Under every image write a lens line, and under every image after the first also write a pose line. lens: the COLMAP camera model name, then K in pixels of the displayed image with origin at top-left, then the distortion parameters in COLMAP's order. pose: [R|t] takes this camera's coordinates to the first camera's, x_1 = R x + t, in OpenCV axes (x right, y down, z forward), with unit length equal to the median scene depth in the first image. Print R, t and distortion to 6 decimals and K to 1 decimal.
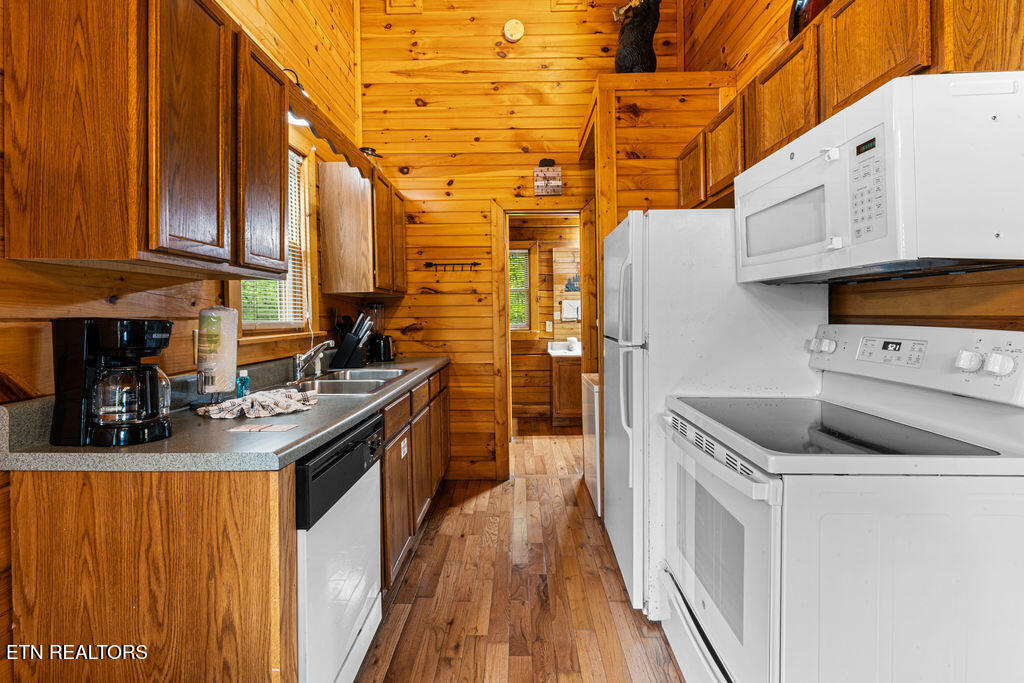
lens RADIAL K [[467.1, 0, 511.1], [0, 467.1, 325.2], [0, 0, 1]] dist [-0.000130, -0.000194]
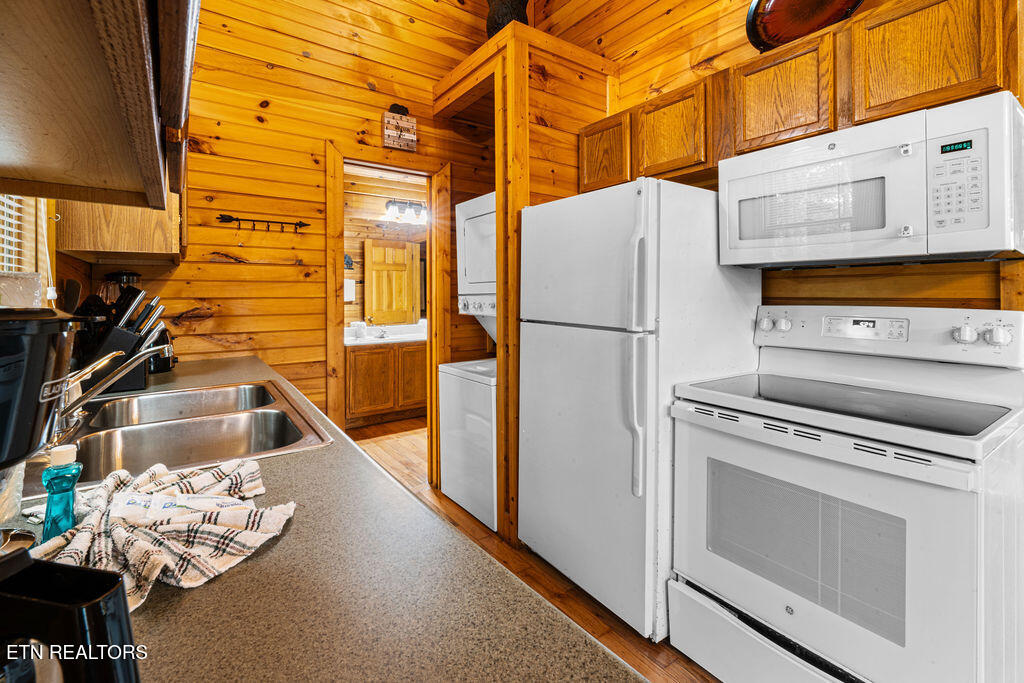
lens RADIAL K [[459.8, 0, 510.2], [0, 459.8, 293.7], [0, 0, 1]] dist [0.000209, 0.000152]
pose [[0.803872, 0.008547, 0.594740, -0.242295], [0.007853, 0.999657, -0.024980, -0.003628], [-0.594750, 0.024751, 0.803530, 0.243976]]
